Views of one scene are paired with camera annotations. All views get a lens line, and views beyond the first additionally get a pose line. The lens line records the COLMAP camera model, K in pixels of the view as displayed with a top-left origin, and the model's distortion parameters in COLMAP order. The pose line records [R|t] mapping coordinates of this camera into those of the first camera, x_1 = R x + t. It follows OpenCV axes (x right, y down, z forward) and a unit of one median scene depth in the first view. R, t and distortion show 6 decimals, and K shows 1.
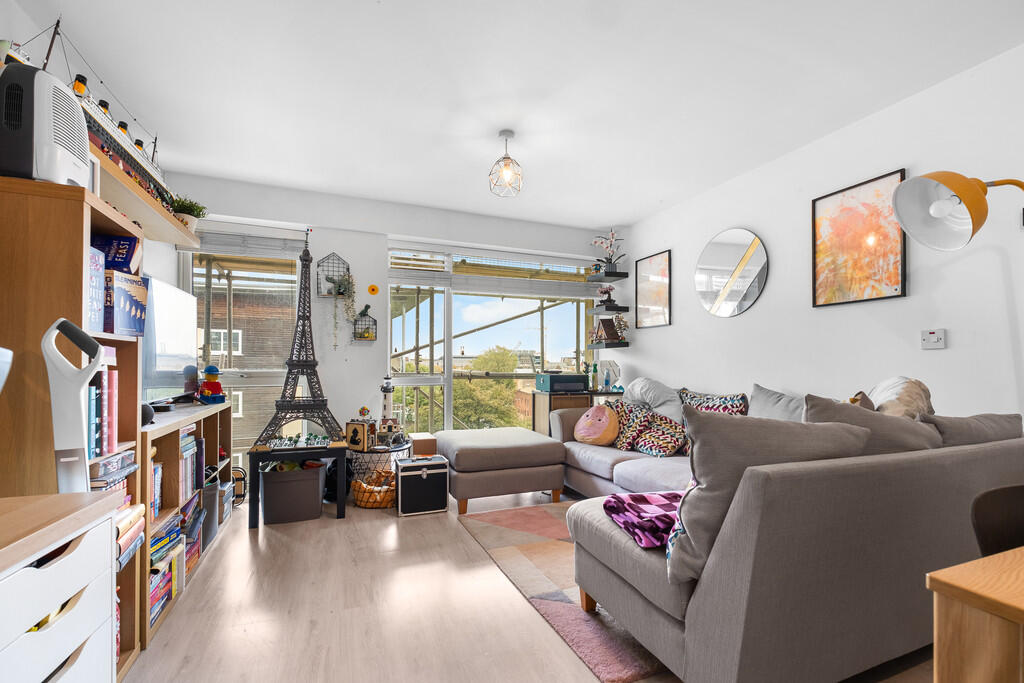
lens RADIAL K [[448.3, 0, 512.4], [0, 448.3, 355.9], [0, 0, 1]] dist [-0.000715, 0.000148]
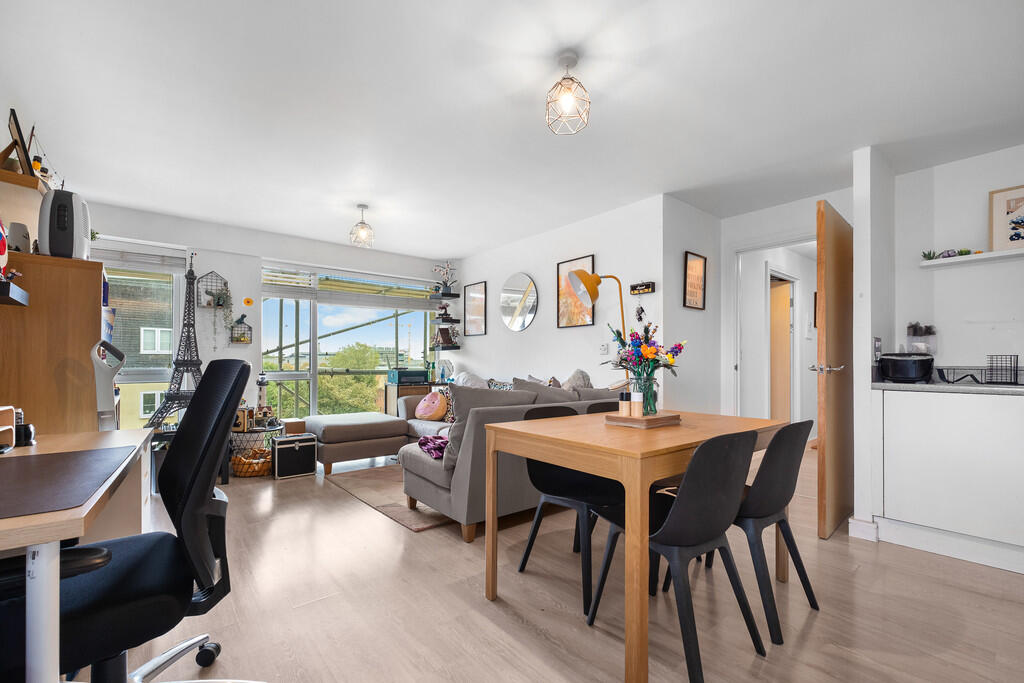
lens RADIAL K [[448.3, 0, 512.4], [0, 448.3, 355.9], [0, 0, 1]] dist [-0.000715, 0.000148]
pose [[0.955688, 0.002189, 0.294372, 0.018297], [-0.004015, 0.999976, 0.005599, -0.010725], [-0.294353, -0.006532, 0.955674, -0.395392]]
